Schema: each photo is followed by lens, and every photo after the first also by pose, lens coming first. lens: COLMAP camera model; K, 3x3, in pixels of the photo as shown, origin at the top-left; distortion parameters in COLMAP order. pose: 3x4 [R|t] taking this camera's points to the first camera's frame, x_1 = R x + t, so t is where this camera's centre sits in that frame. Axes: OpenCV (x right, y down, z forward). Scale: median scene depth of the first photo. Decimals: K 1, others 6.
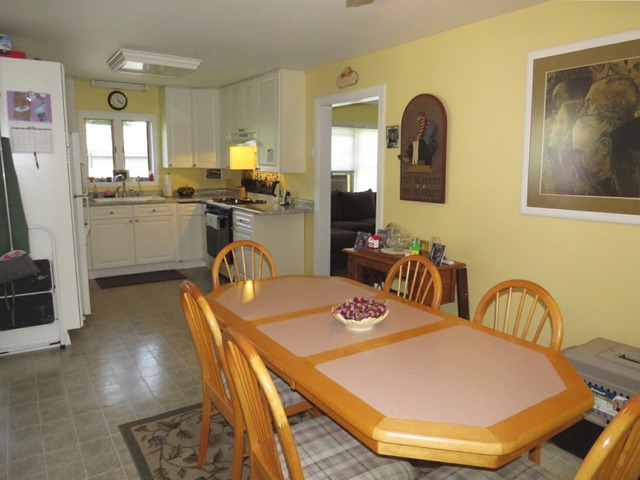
lens RADIAL K [[462.4, 0, 320.0], [0, 462.4, 240.0], [0, 0, 1]] dist [-0.006883, -0.000847]
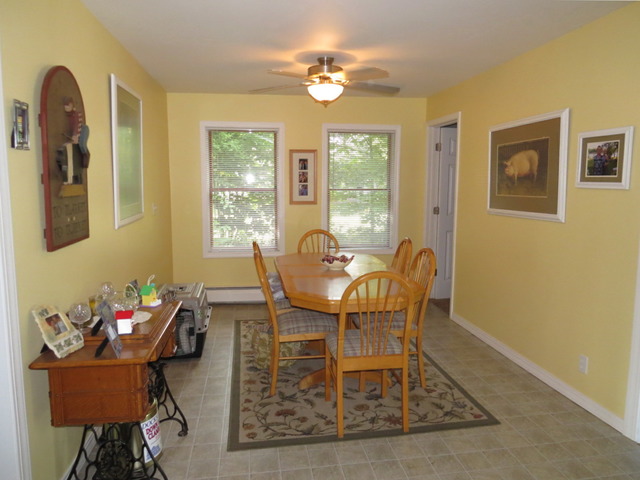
lens RADIAL K [[462.4, 0, 320.0], [0, 462.4, 240.0], [0, 0, 1]] dist [-0.006883, -0.000847]
pose [[-0.905852, -0.056362, 0.419828, -0.491483], [0.065732, 0.960399, 0.270763, -0.339629], [-0.418463, 0.272867, -0.866275, 2.038154]]
